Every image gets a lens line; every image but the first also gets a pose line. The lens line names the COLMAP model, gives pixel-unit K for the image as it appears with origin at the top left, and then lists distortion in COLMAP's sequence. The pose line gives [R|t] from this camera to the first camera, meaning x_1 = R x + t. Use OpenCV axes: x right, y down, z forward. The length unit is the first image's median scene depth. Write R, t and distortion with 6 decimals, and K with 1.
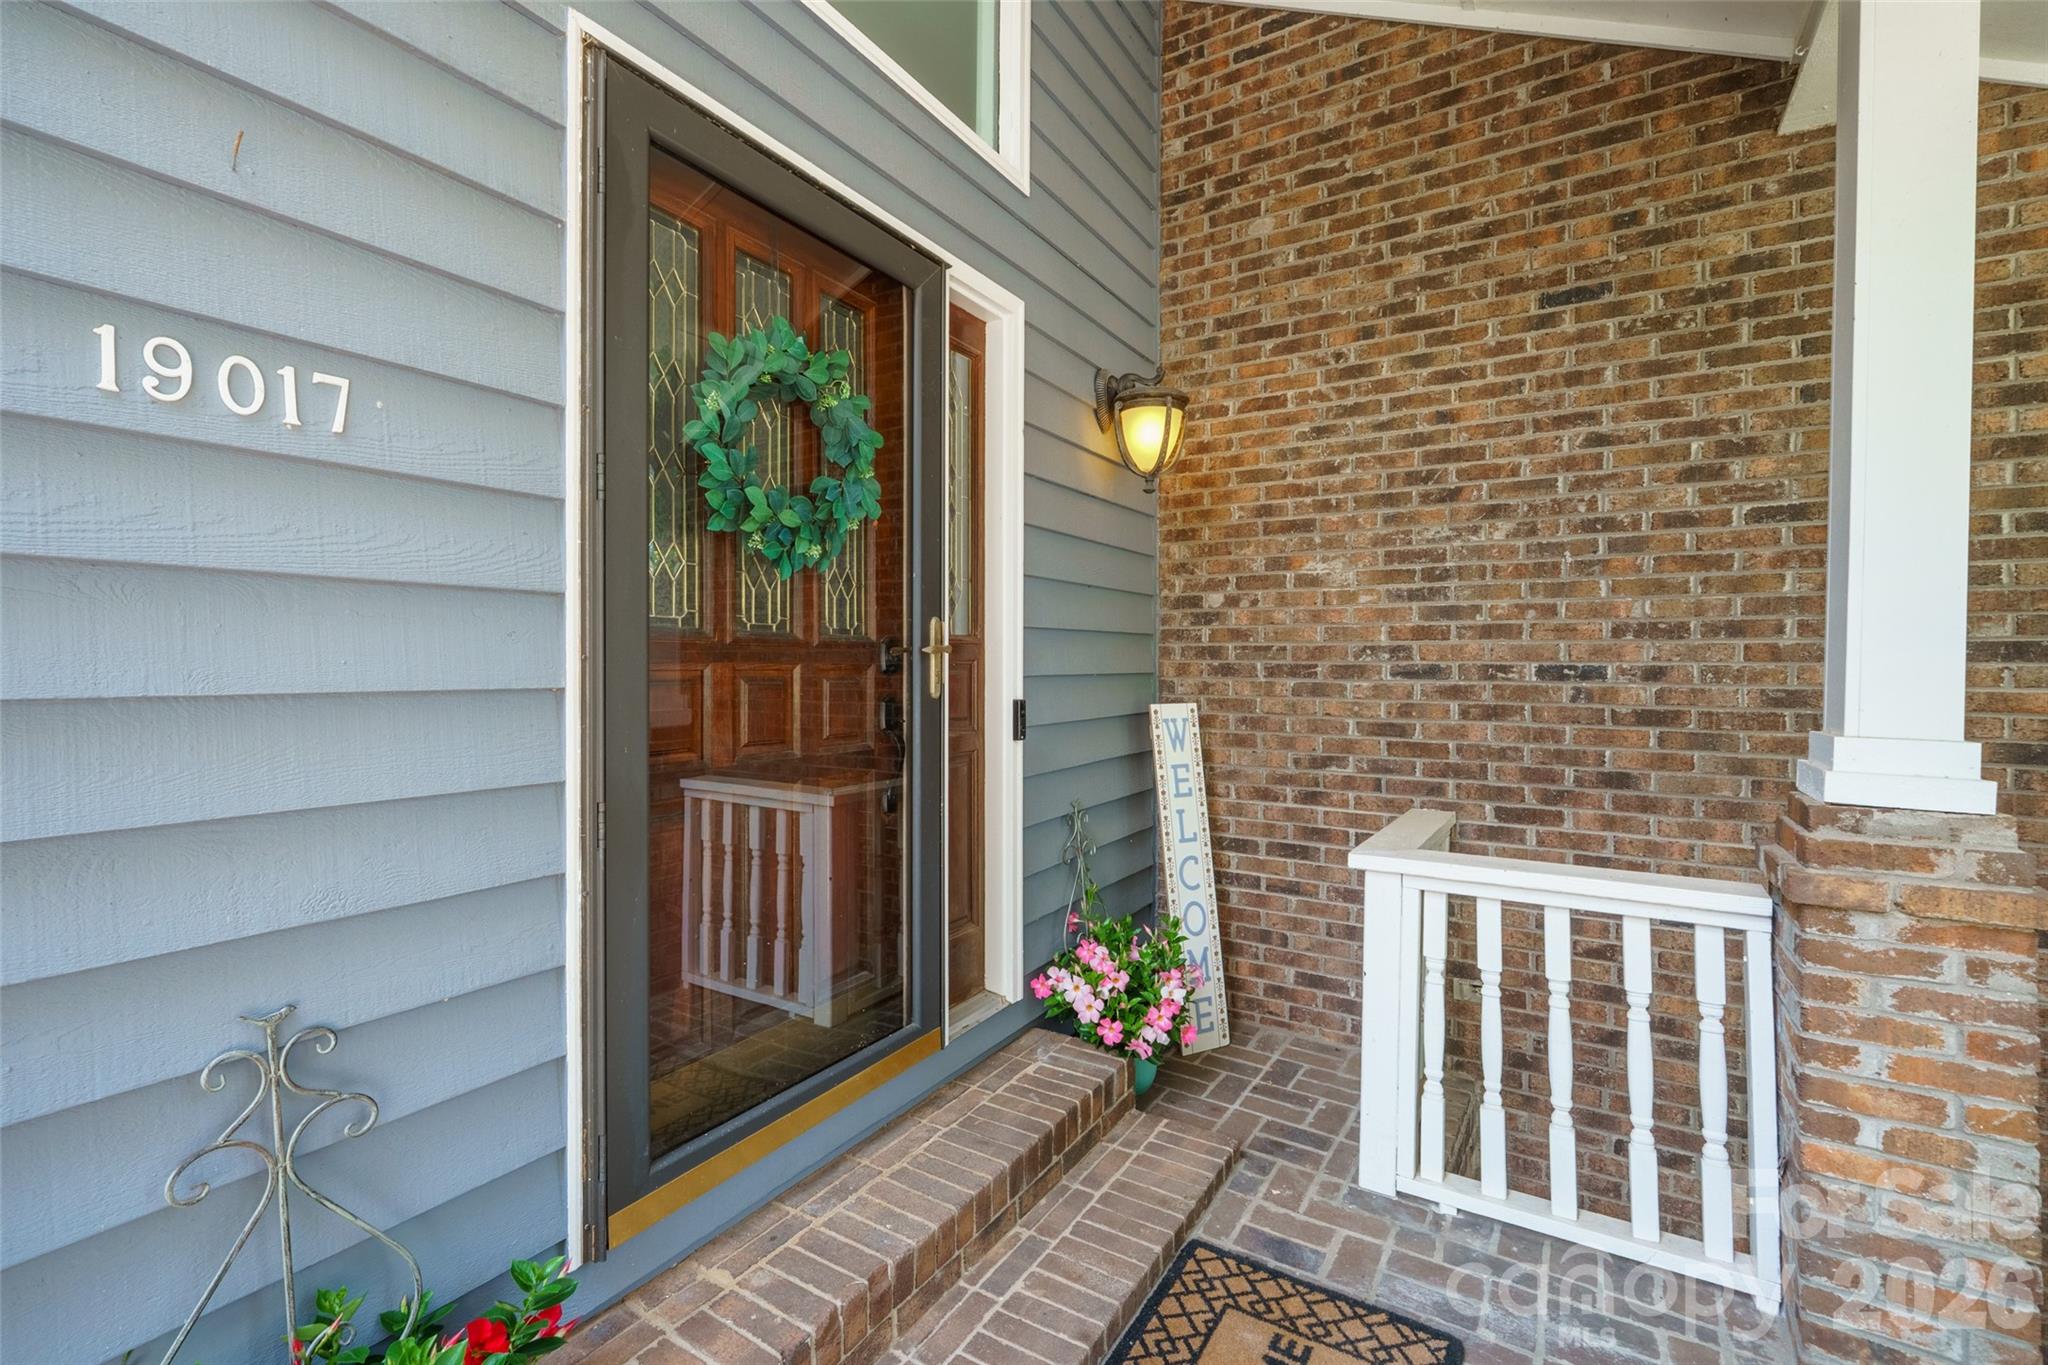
lens RADIAL K [[860.7, 0, 1023.8], [0, 860.7, 671.8], [0, 0, 1]] dist [-0.008707, 0.000084]
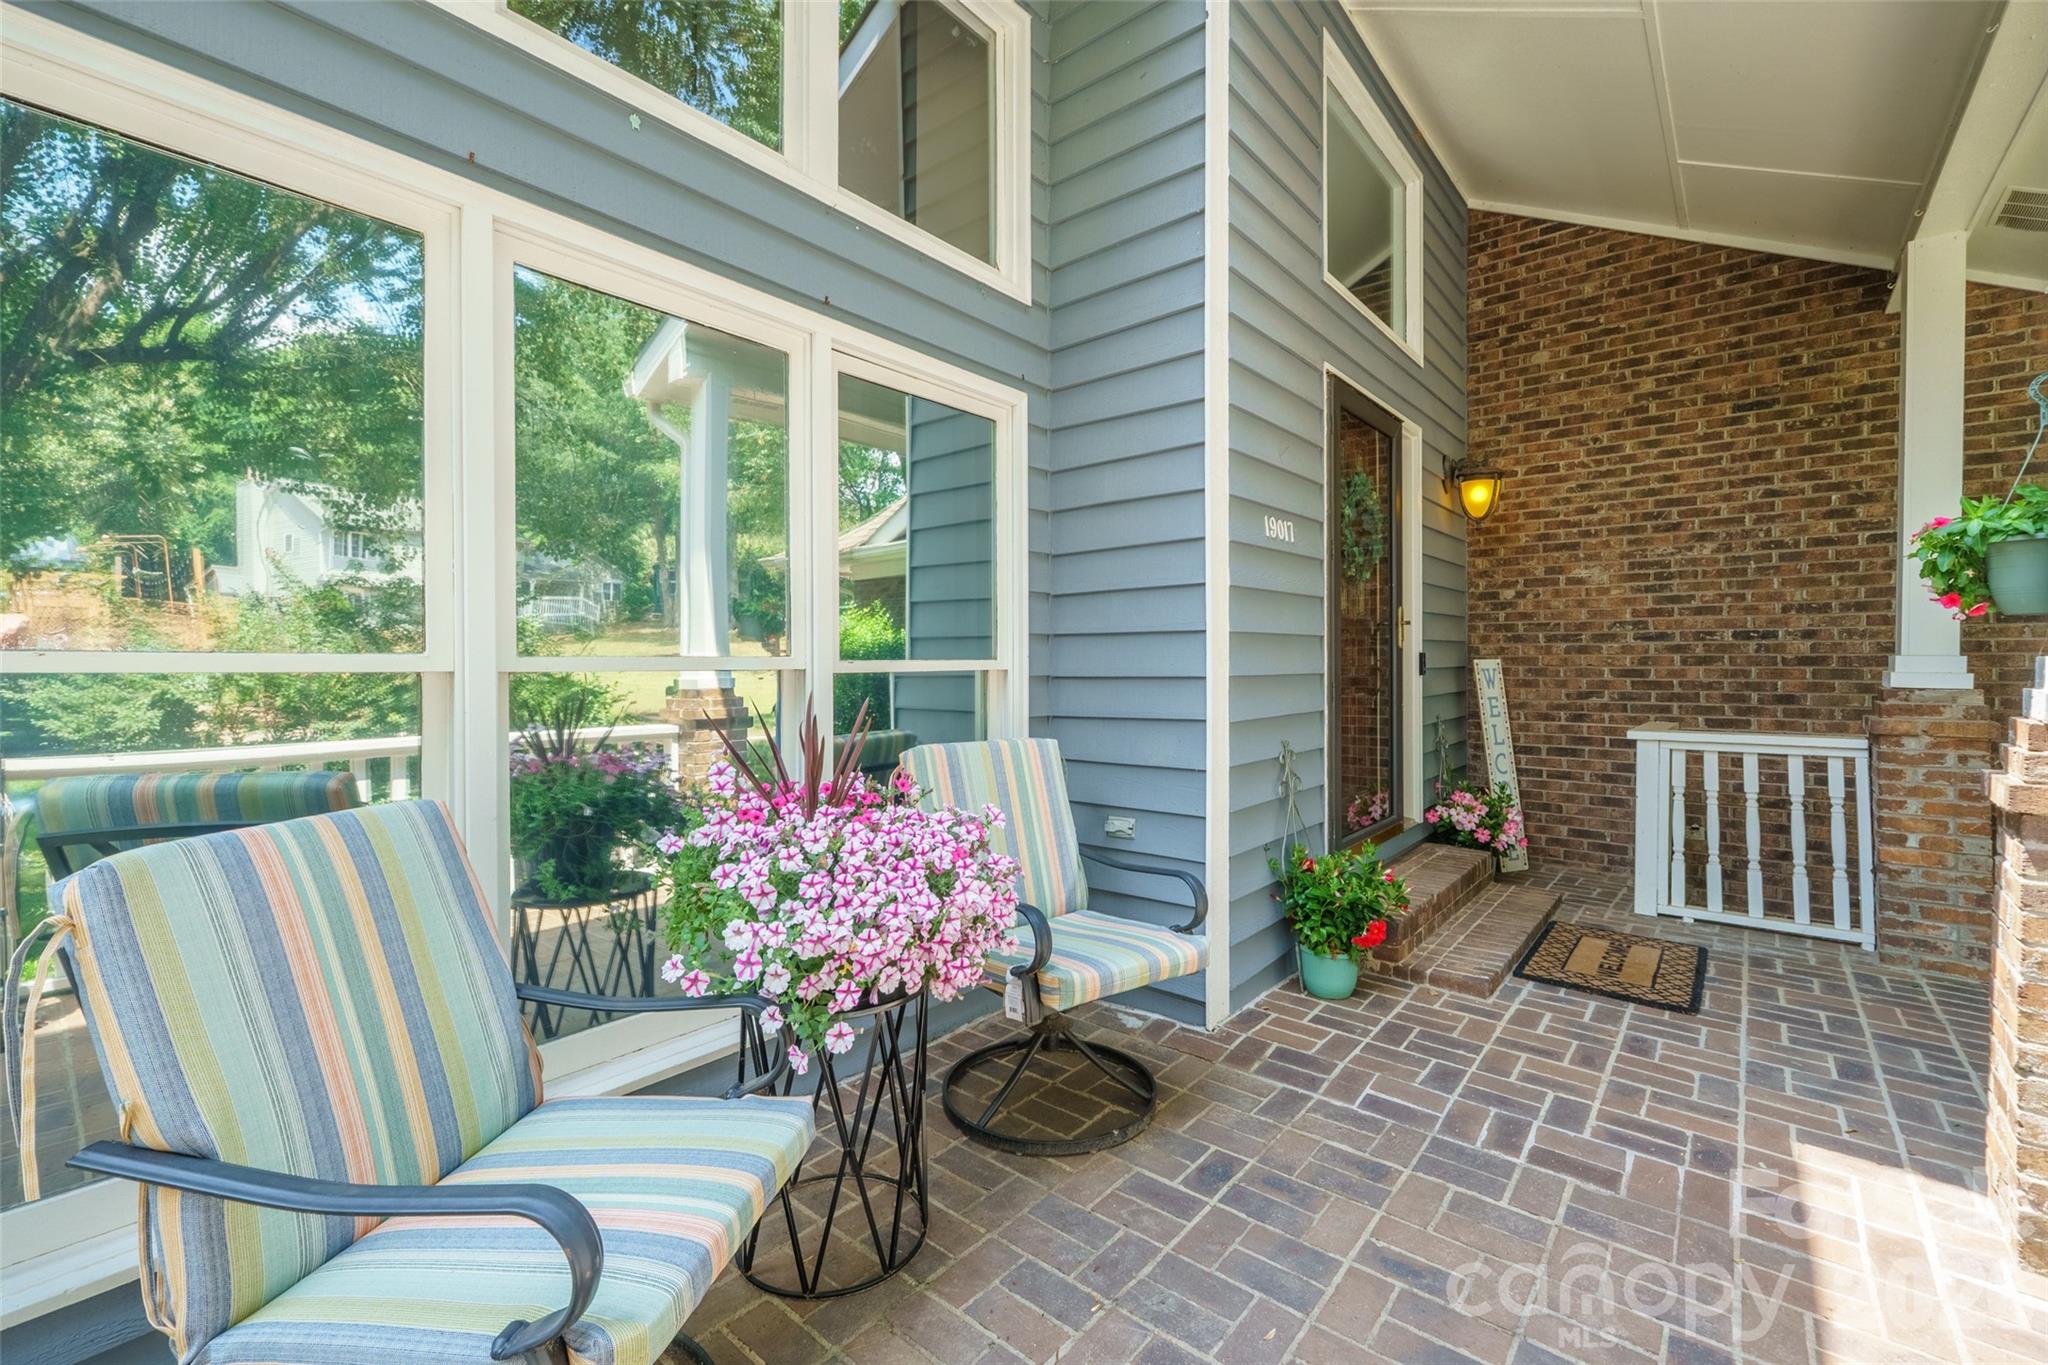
lens RADIAL K [[860.7, 0, 1056.3], [0, 860.7, 669.2], [0, 0, 1]] dist [-0.008707, 0.000084]
pose [[0.994118, -0.008861, -0.107940, -0.548567], [0.008978, 0.999960, 0.000597, 0.057148], [0.107930, -0.001563, 0.994157, -0.822553]]
